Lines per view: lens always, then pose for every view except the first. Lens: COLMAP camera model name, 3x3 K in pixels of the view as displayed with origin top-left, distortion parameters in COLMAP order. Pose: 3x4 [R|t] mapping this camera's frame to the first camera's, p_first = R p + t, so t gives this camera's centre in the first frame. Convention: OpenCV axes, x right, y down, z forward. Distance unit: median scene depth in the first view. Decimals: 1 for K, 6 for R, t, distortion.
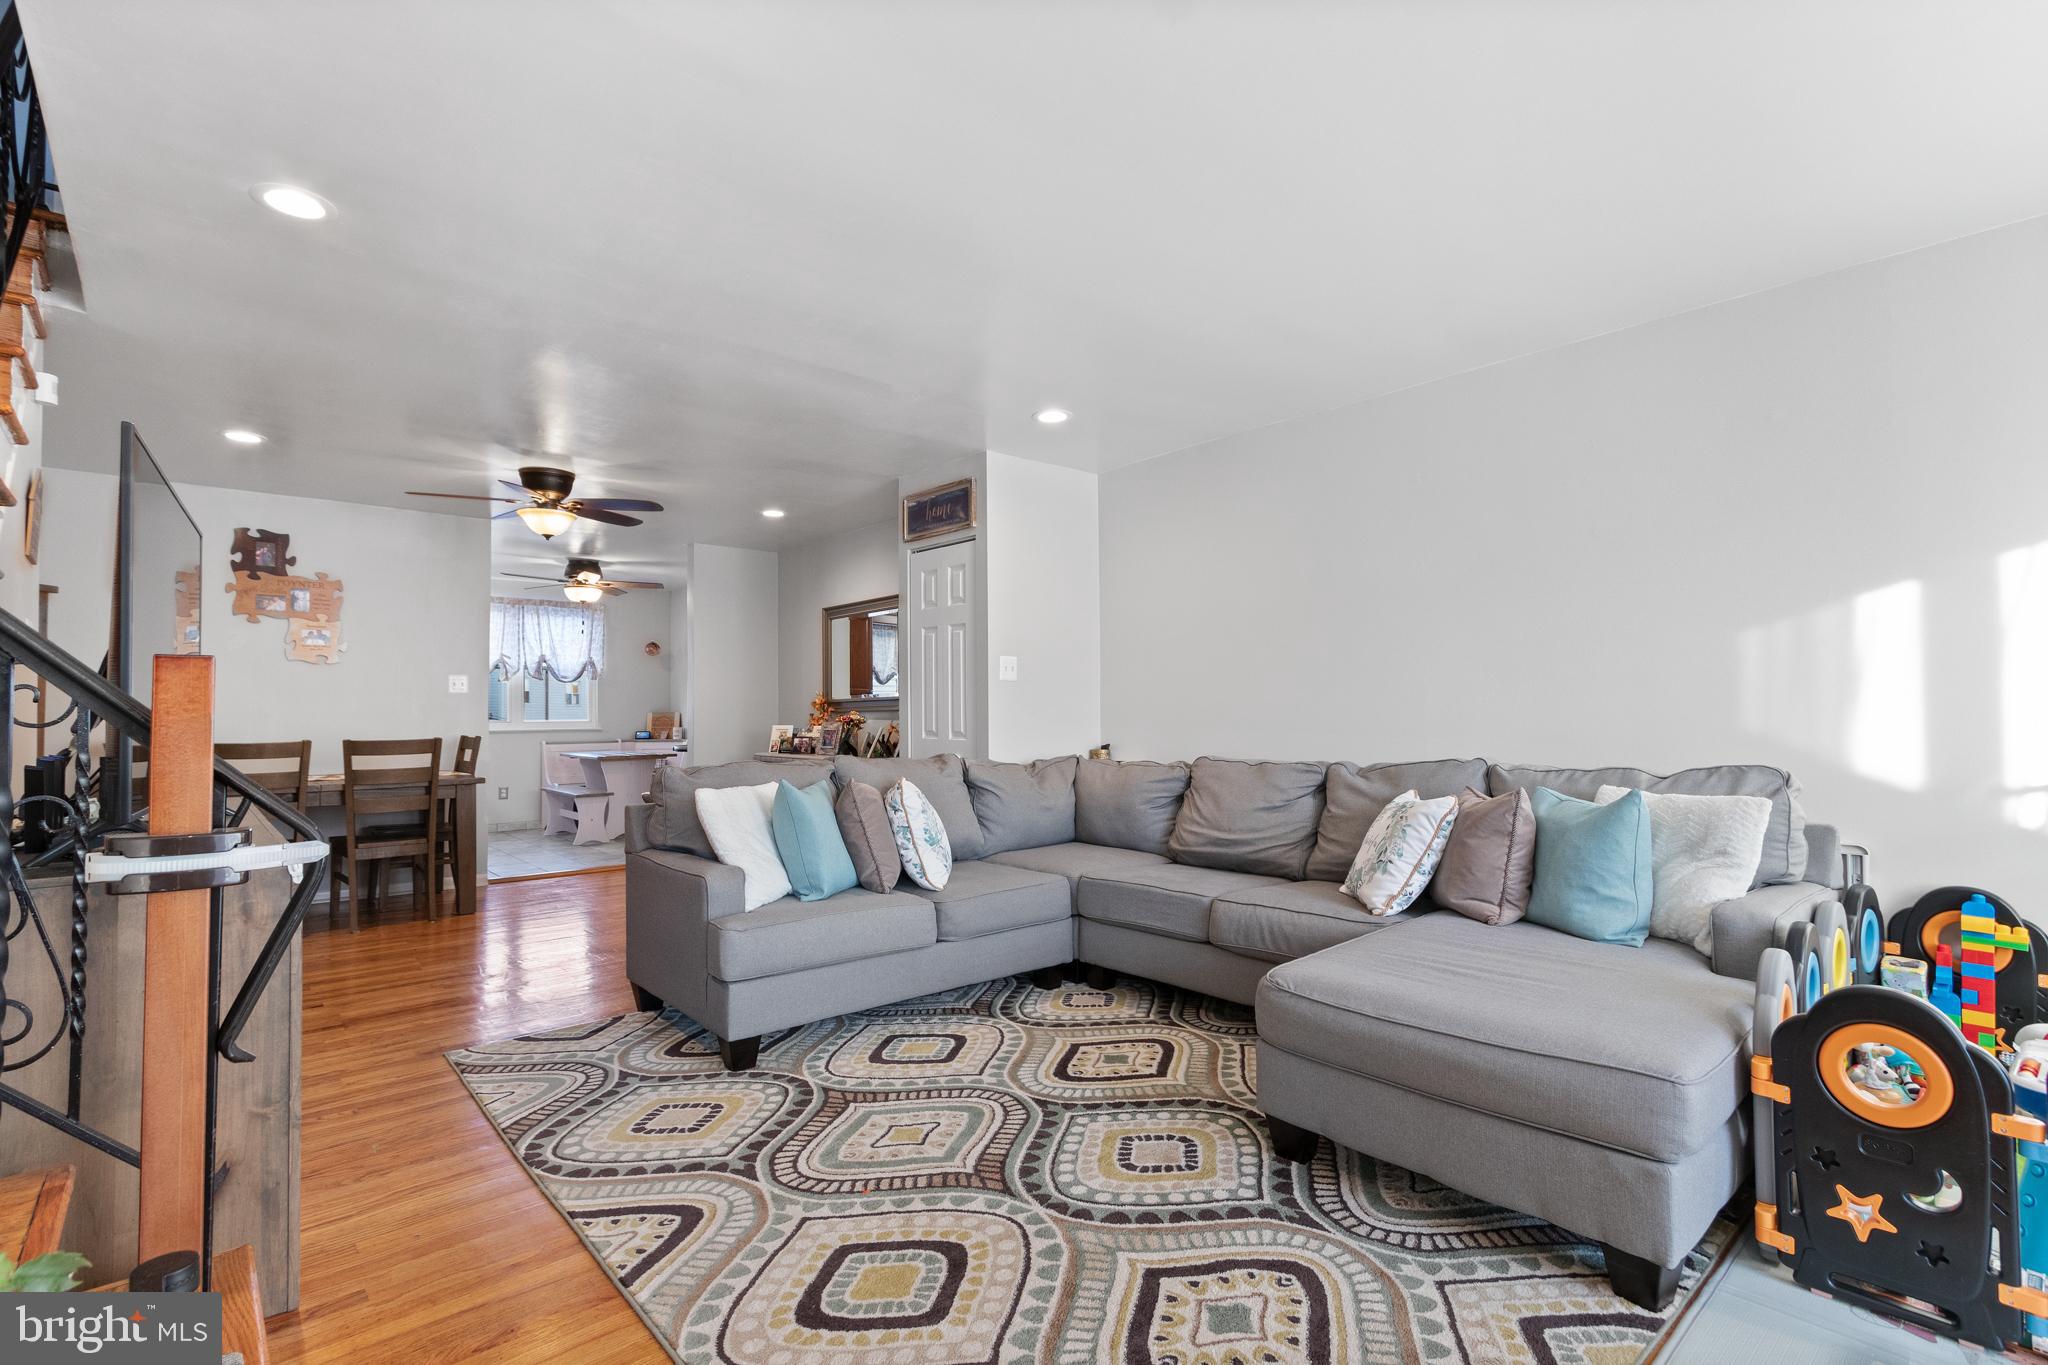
lens RADIAL K [[952.9, 0, 1009.5], [0, 952.9, 687.1], [0, 0, 1]] dist [0.008410, -0.003865]
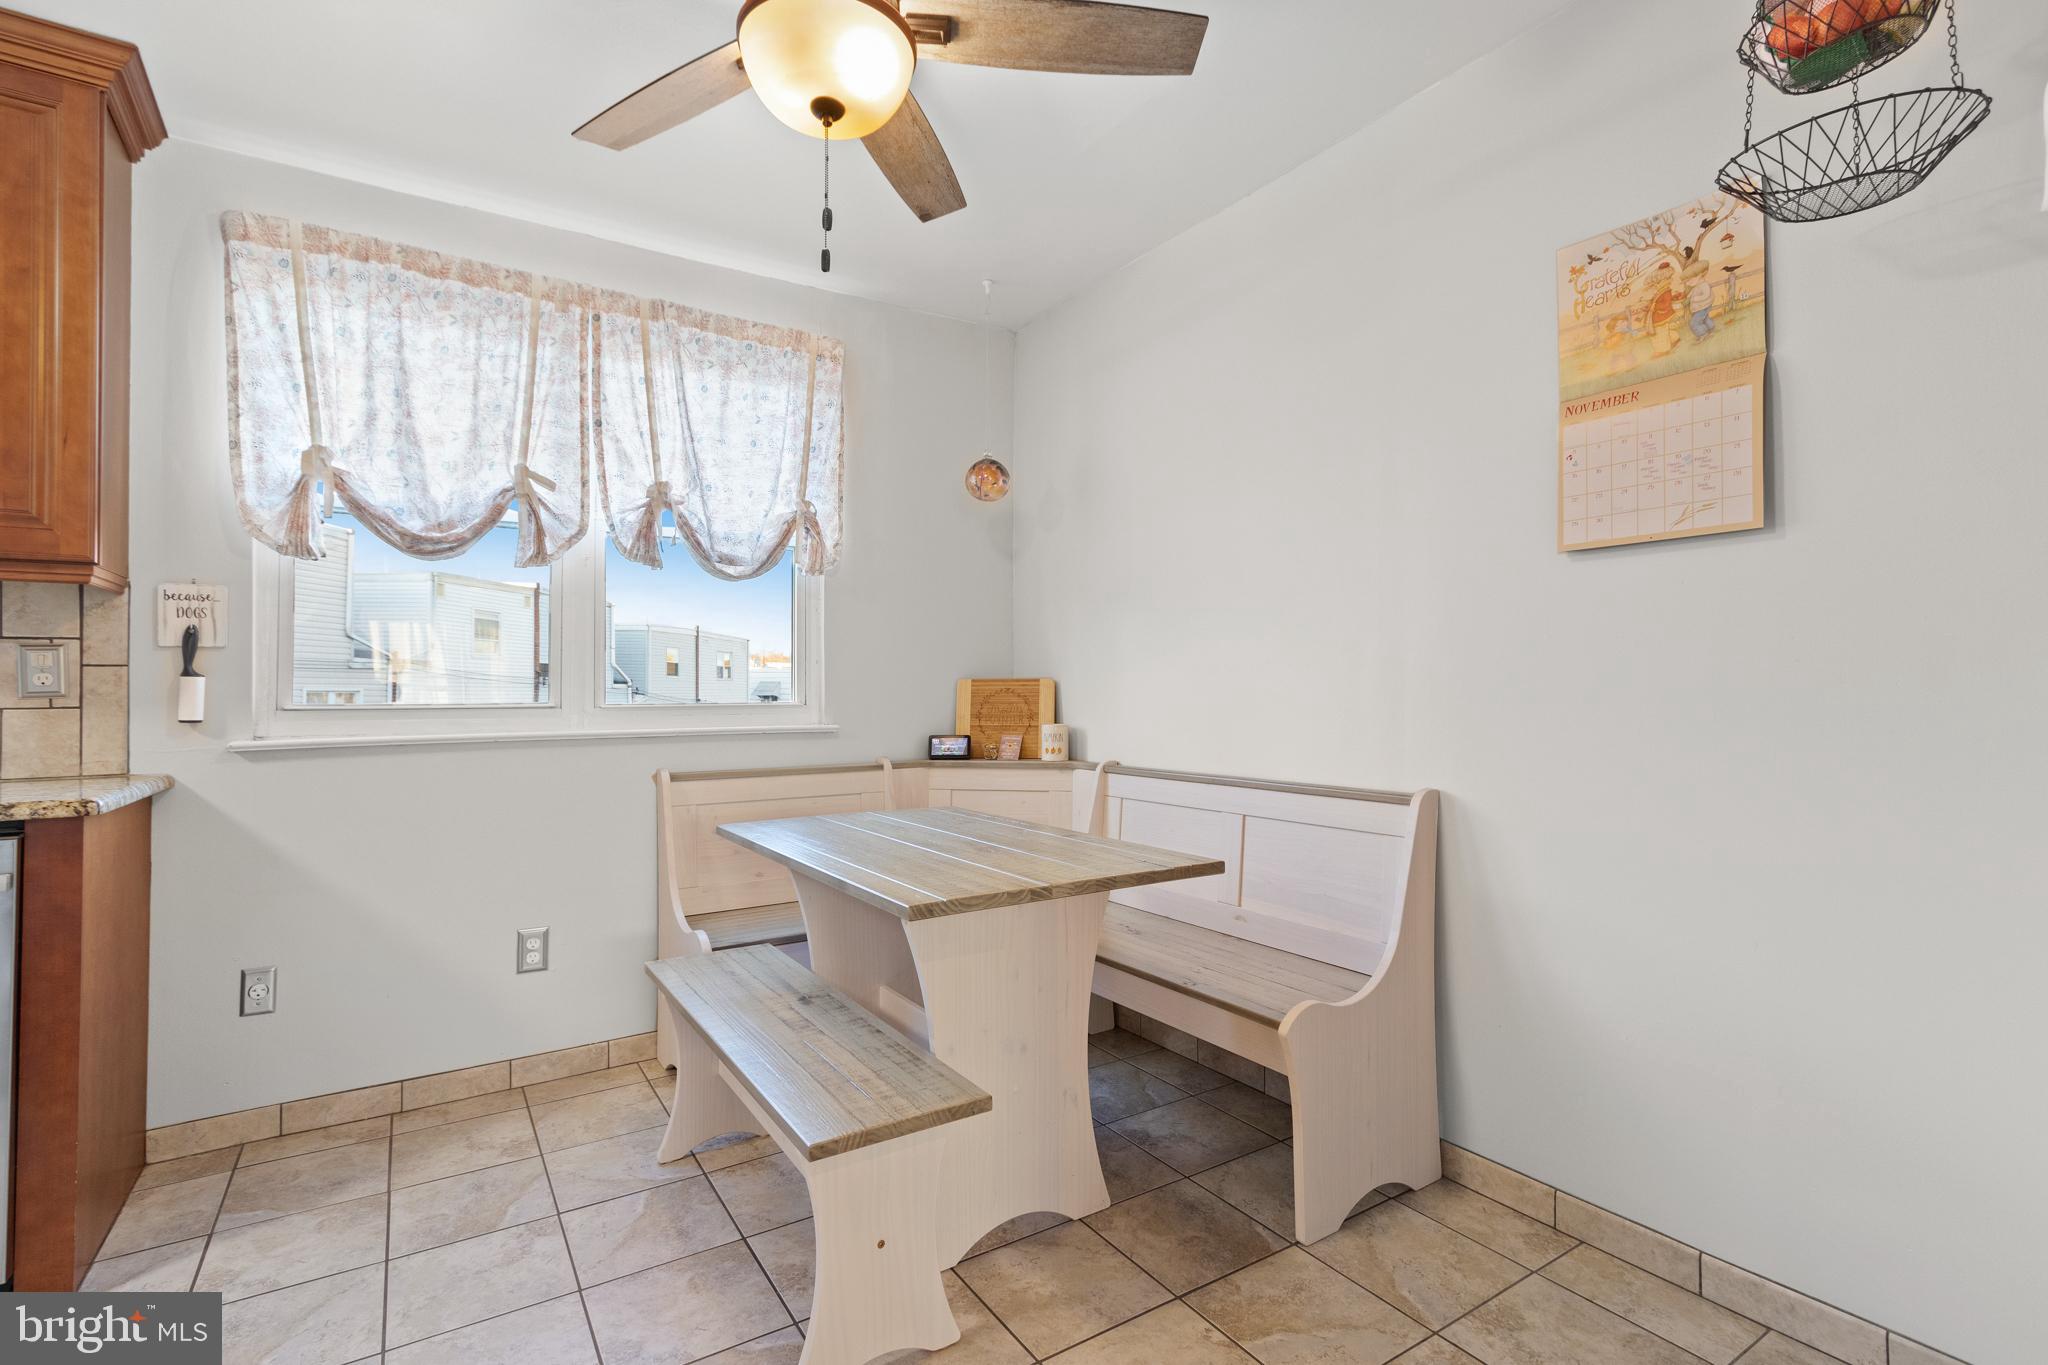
lens RADIAL K [[952.9, 0, 983.1], [0, 952.9, 677.9], [0, 0, 1]] dist [0.008410, -0.003865]
pose [[0.986936, 0.002842, -0.161090, -0.509672], [-0.000468, 0.999891, 0.014773, 0.034455], [0.161114, -0.014504, 0.986829, 1.076830]]
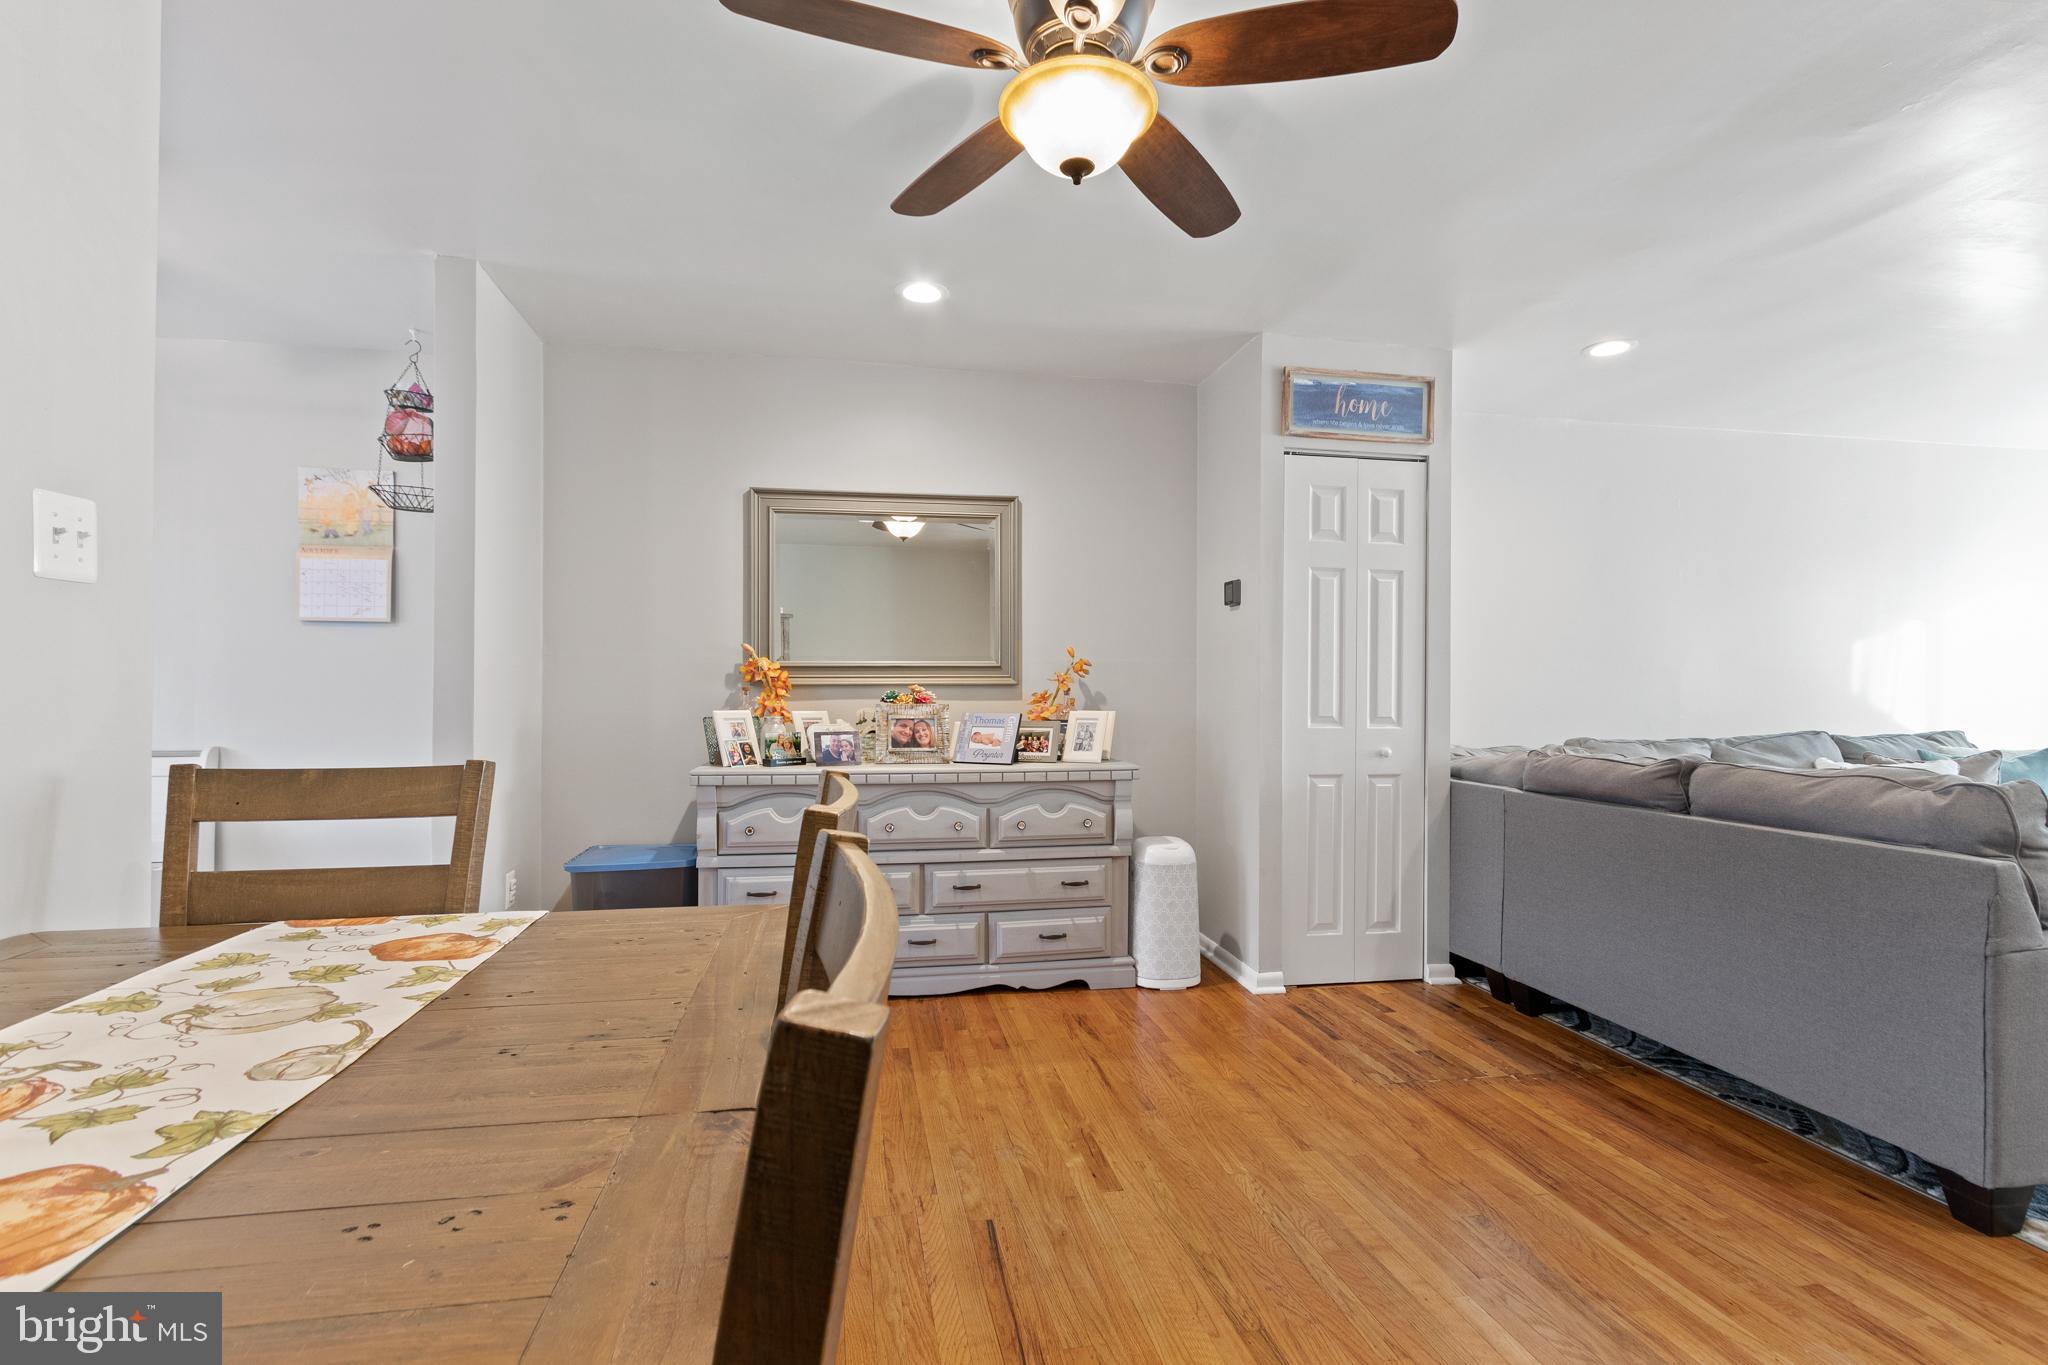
lens RADIAL K [[952.9, 0, 1028.7], [0, 952.9, 684.9], [0, 0, 1]] dist [0.008410, -0.003865]
pose [[0.501920, 0.017495, 0.864737, -0.666631], [-0.032566, 0.999469, -0.001319, 0.025326], [-0.864301, -0.027499, 0.502223, 0.704238]]
